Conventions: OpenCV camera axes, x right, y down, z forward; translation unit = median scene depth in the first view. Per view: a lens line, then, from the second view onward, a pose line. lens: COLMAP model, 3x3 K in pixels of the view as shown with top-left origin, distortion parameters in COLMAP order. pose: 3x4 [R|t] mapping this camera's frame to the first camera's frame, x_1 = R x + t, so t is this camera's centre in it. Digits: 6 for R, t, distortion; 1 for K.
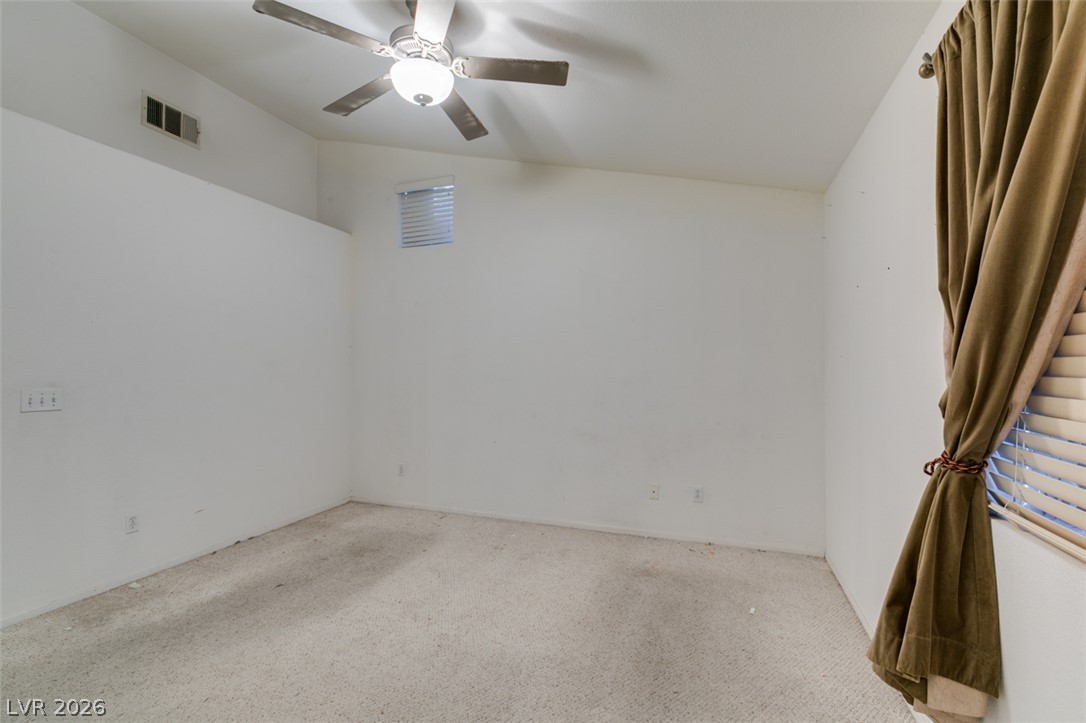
lens RADIAL K [[490.2, 0, 545.4], [0, 490.2, 360.8], [0, 0, 1]] dist [0.005060, 0.000116]
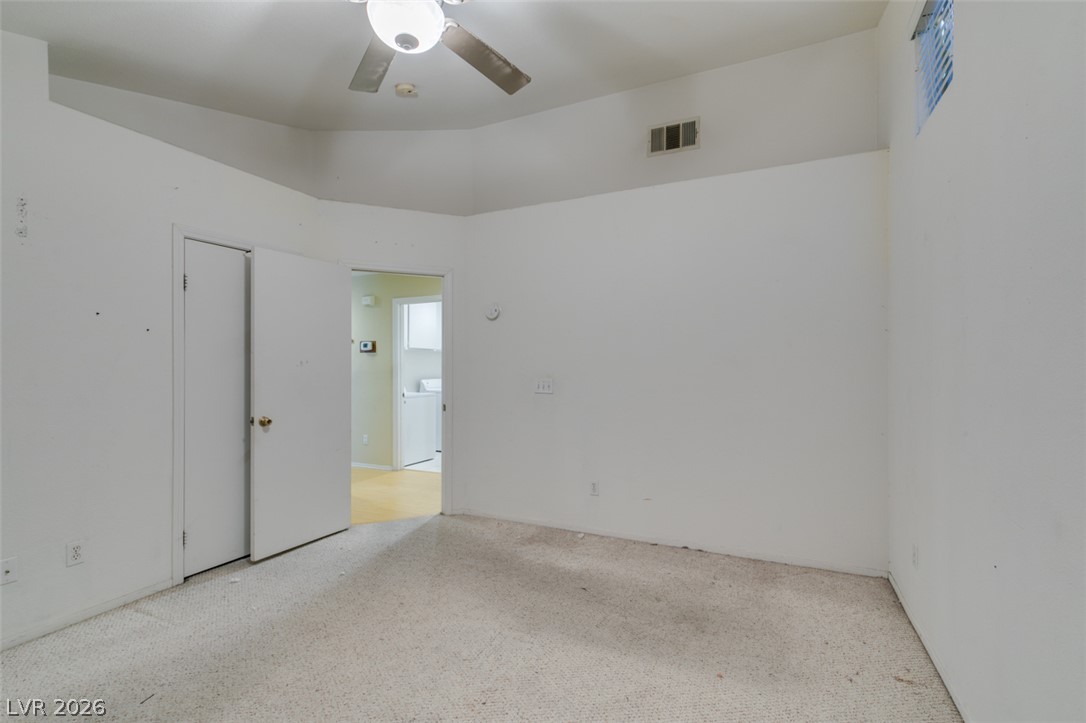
lens RADIAL K [[490.2, 0, 546.2], [0, 490.2, 365.4], [0, 0, 1]] dist [0.005060, 0.000116]
pose [[-0.090058, 0.005546, -0.995921, 0.366118], [0.012436, 0.999913, 0.004443, 0.006961], [0.995859, -0.011985, -0.090119, 0.860274]]
